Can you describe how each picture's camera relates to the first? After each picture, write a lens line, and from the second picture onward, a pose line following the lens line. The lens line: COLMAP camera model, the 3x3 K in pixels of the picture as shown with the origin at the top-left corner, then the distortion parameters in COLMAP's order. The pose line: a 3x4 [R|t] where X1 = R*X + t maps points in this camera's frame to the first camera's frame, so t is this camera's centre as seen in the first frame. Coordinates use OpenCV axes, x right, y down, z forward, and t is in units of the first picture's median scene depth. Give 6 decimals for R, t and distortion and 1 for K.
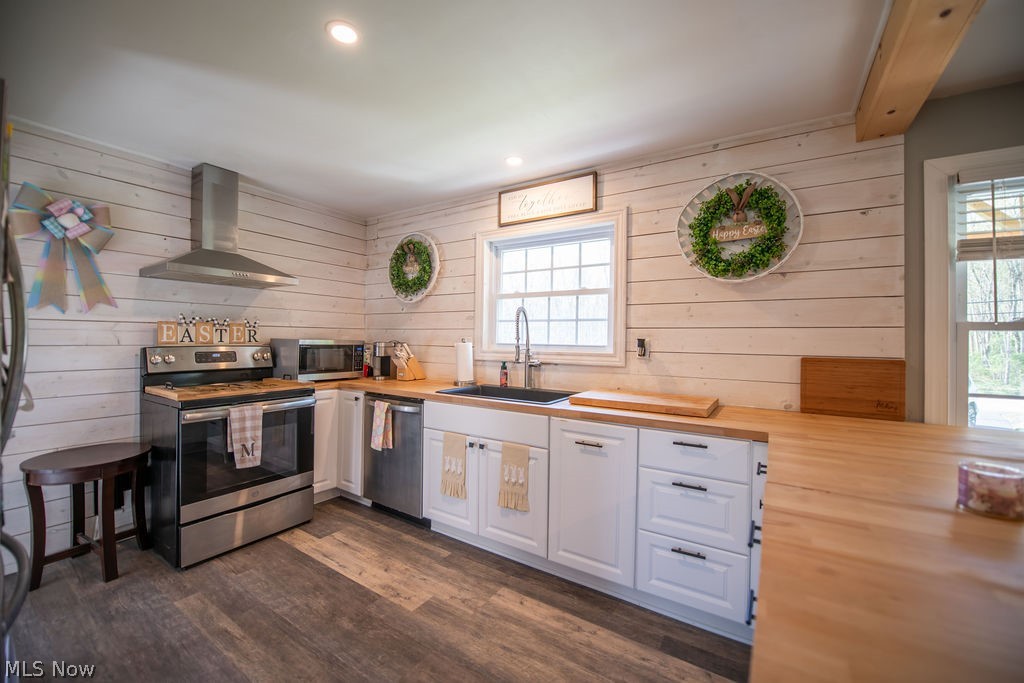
lens RADIAL K [[407.7, 0, 514.0], [0, 407.7, 338.1], [0, 0, 1]] dist [-0.015166, -0.002082]
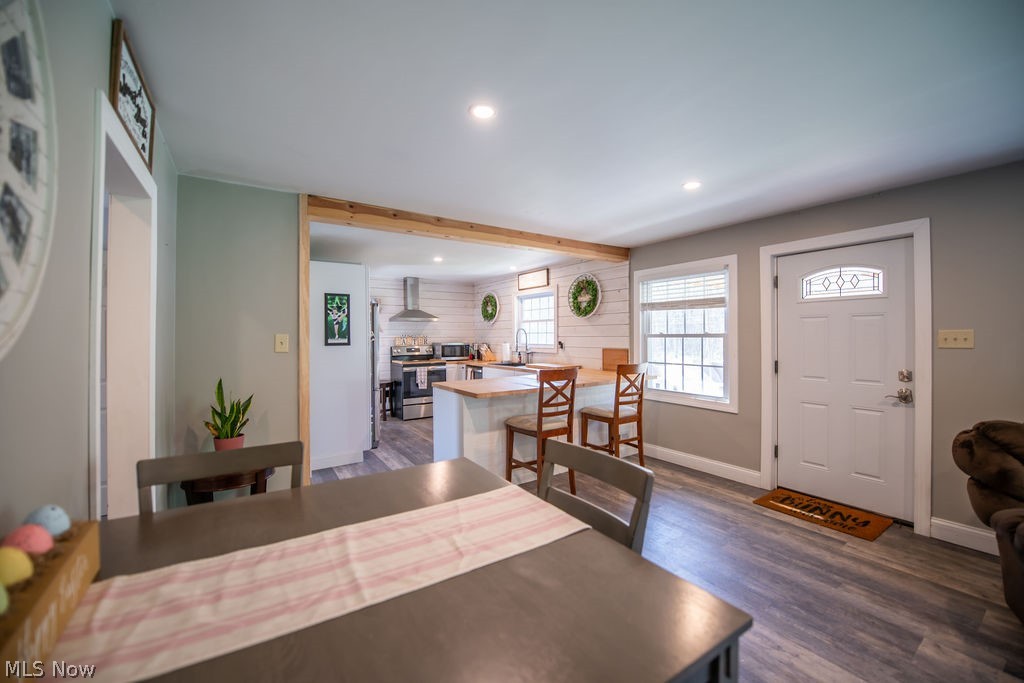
lens RADIAL K [[407.7, 0, 512.5], [0, 407.7, 337.3], [0, 0, 1]] dist [-0.015166, -0.002082]
pose [[0.915306, -0.017929, -0.402360, 0.933412], [0.019847, 0.999803, 0.000597, -0.025955], [0.402270, -0.008532, 0.915482, -1.178541]]
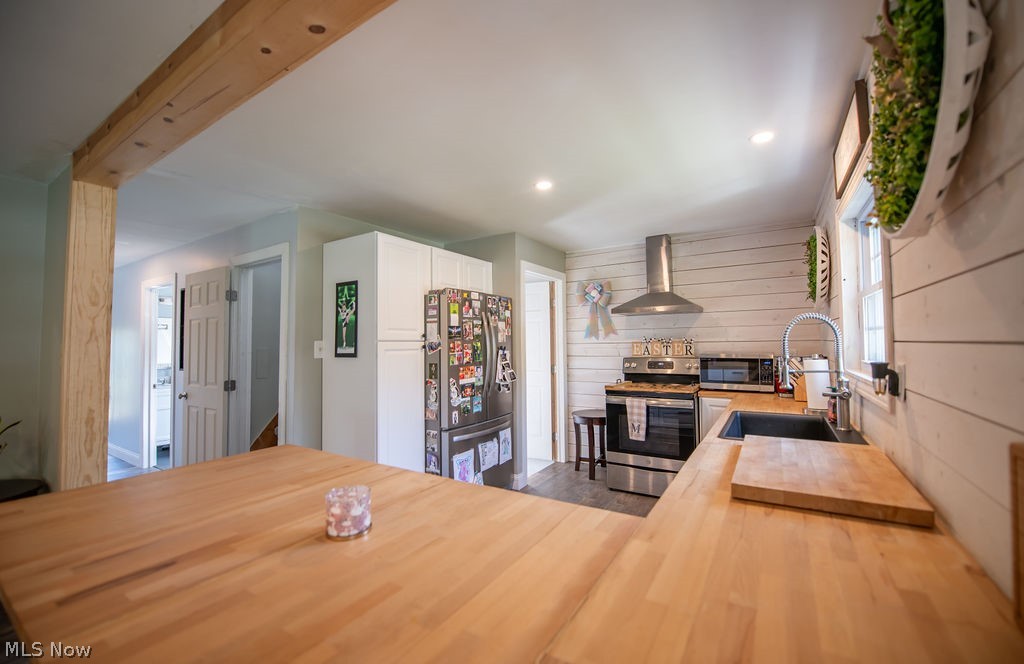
lens RADIAL K [[415.9, 0, 511.2], [0, 415.9, 331.1], [0, 0, 1]] dist [-0.016824, -0.000574]
pose [[0.003250, -0.041470, -0.999134, 0.781849], [0.016139, 0.999012, -0.041413, -0.022921], [0.999864, -0.015991, 0.003916, 0.476081]]
